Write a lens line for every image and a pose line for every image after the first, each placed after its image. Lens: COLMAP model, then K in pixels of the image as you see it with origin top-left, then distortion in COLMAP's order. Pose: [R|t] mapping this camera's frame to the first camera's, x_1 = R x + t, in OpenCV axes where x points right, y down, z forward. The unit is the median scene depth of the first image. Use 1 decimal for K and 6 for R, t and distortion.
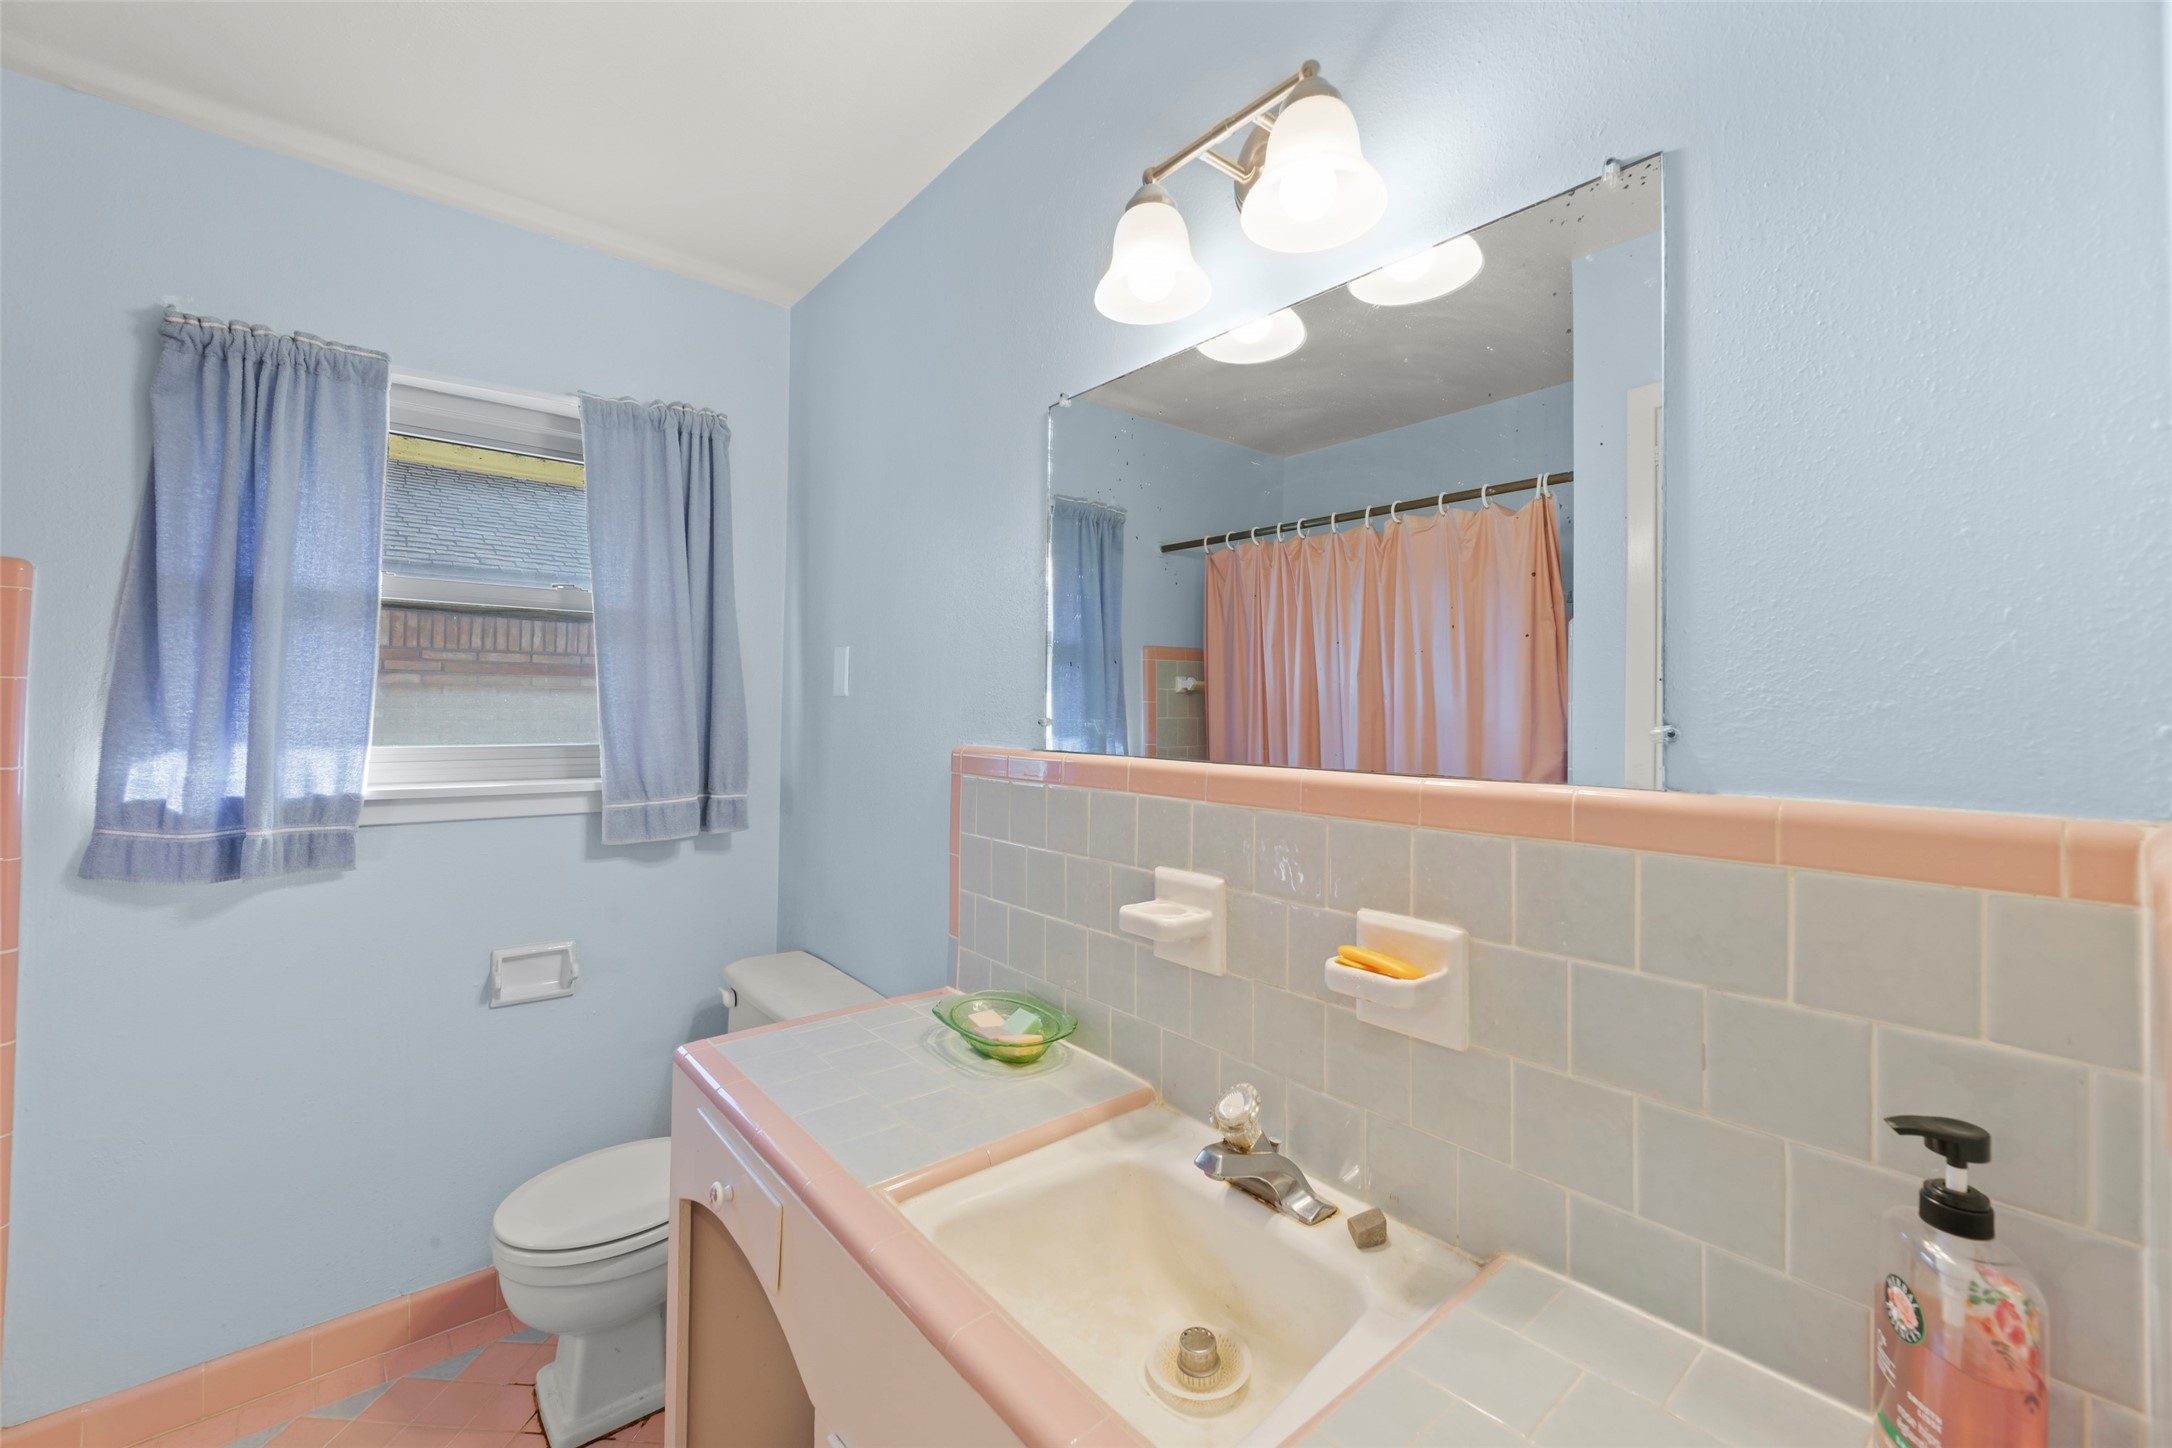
lens RADIAL K [[886.7, 0, 1089.2], [0, 886.7, 713.4], [0, 0, 1]] dist [0.000163, -0.000005]
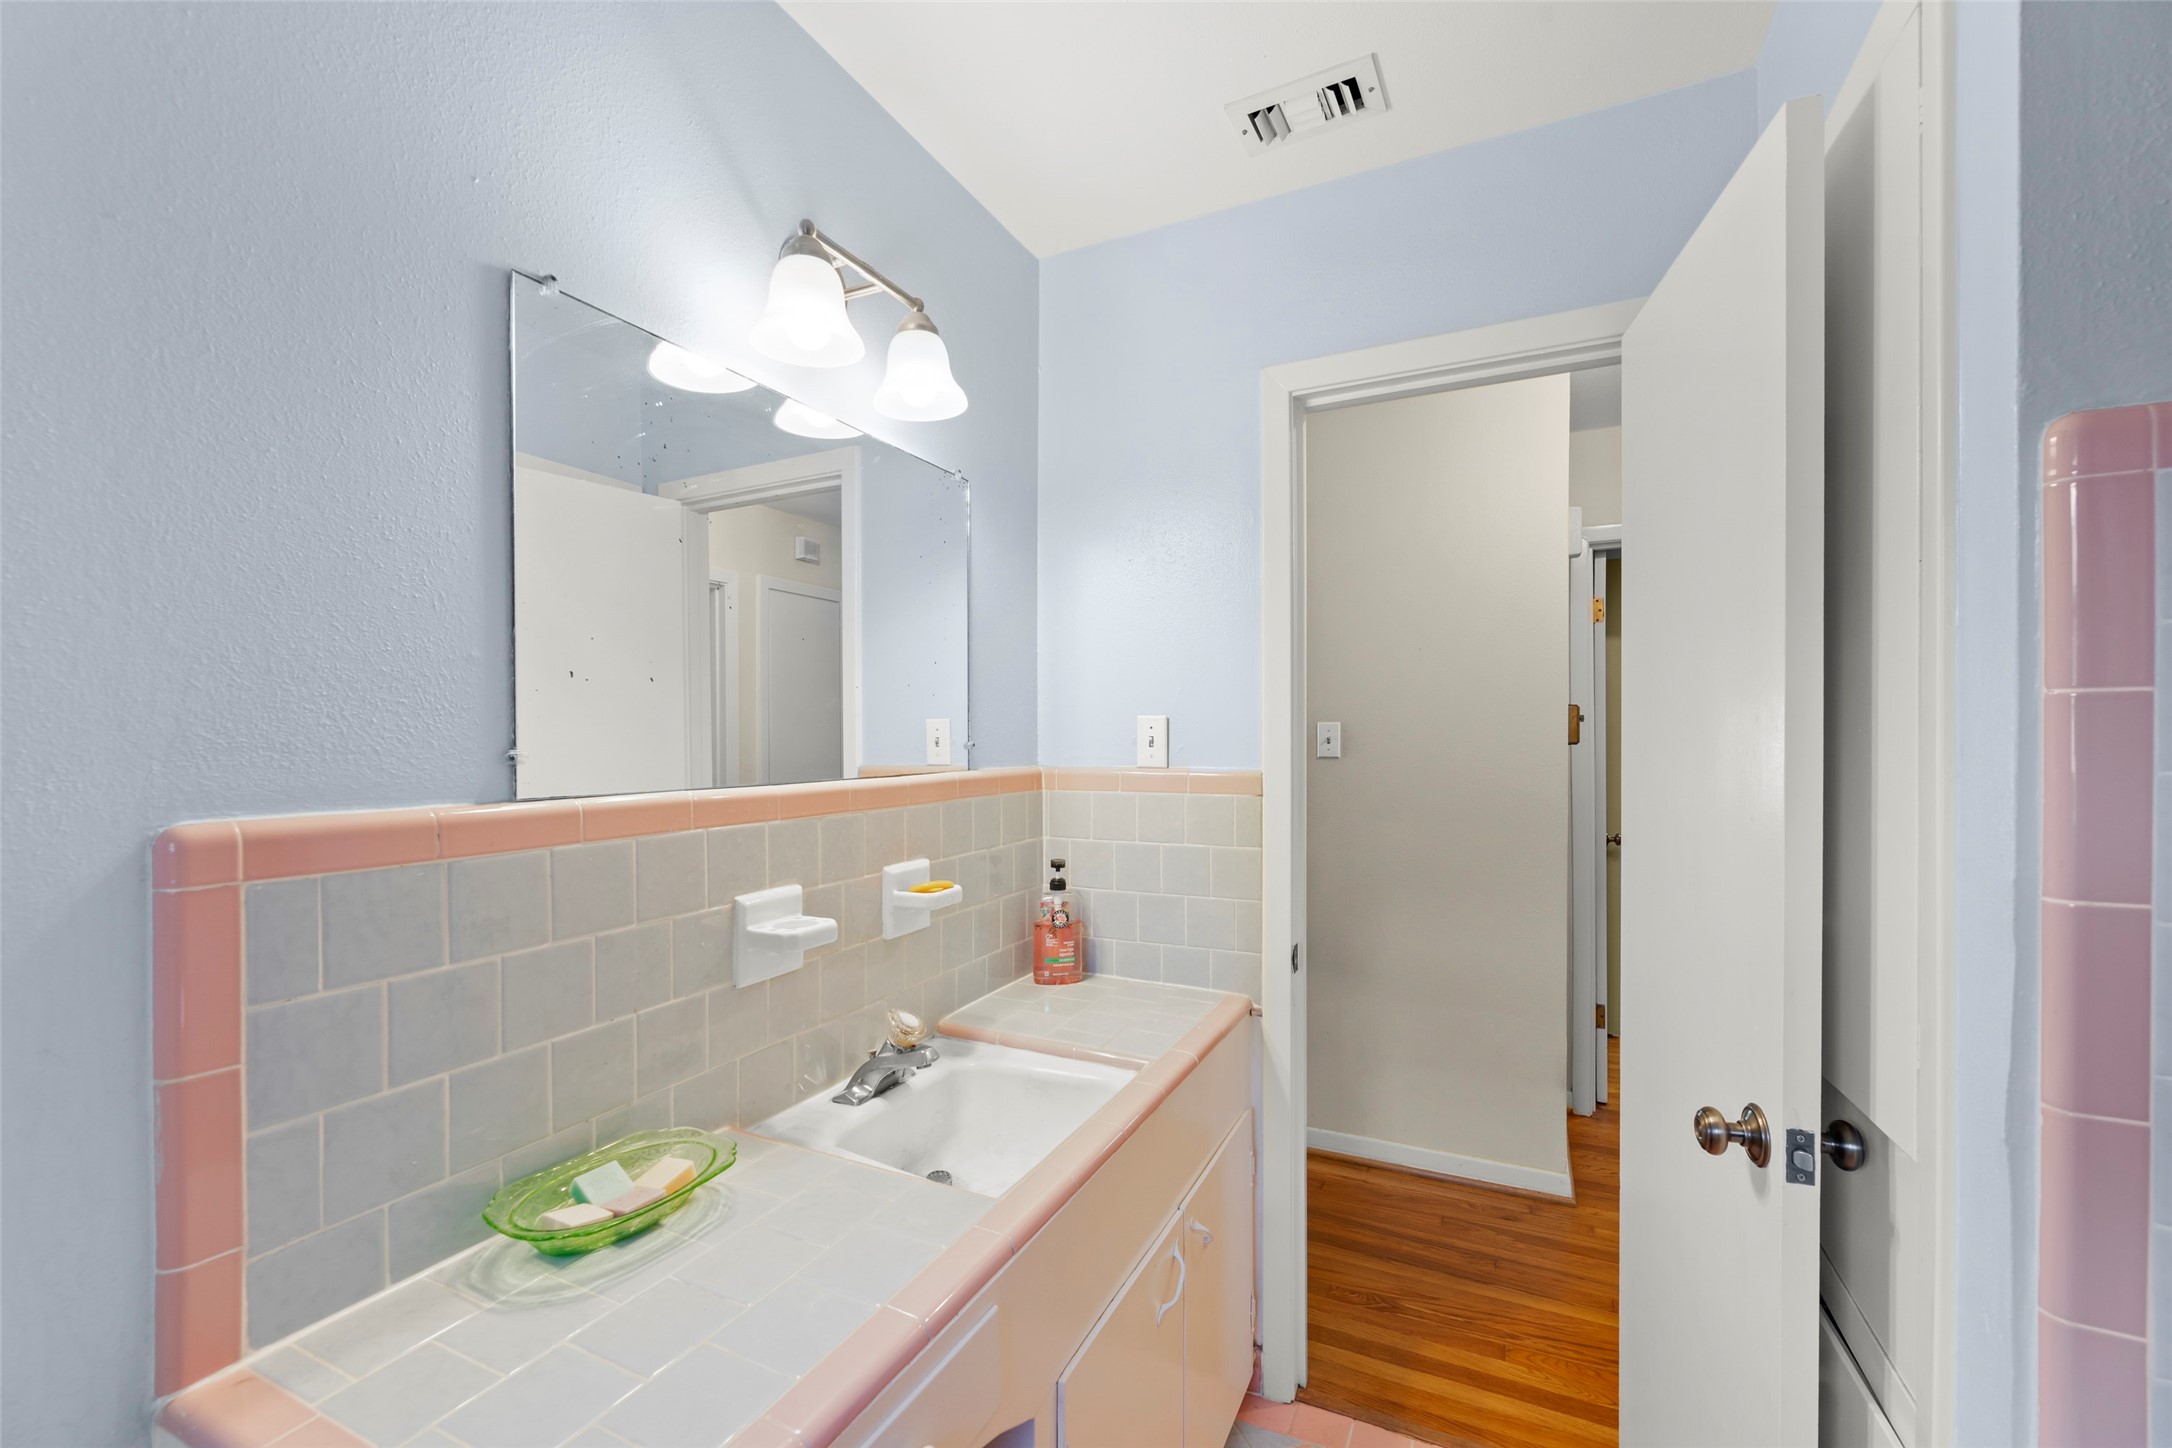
lens RADIAL K [[886.7, 0, 1086.8], [0, 886.7, 727.7], [0, 0, 1]] dist [0.000163, -0.000005]
pose [[-0.408124, -0.013639, 0.912824, -1.014400], [-0.014755, 0.999856, 0.008342, -0.029792], [-0.912807, -0.010064, -0.408267, 1.092704]]
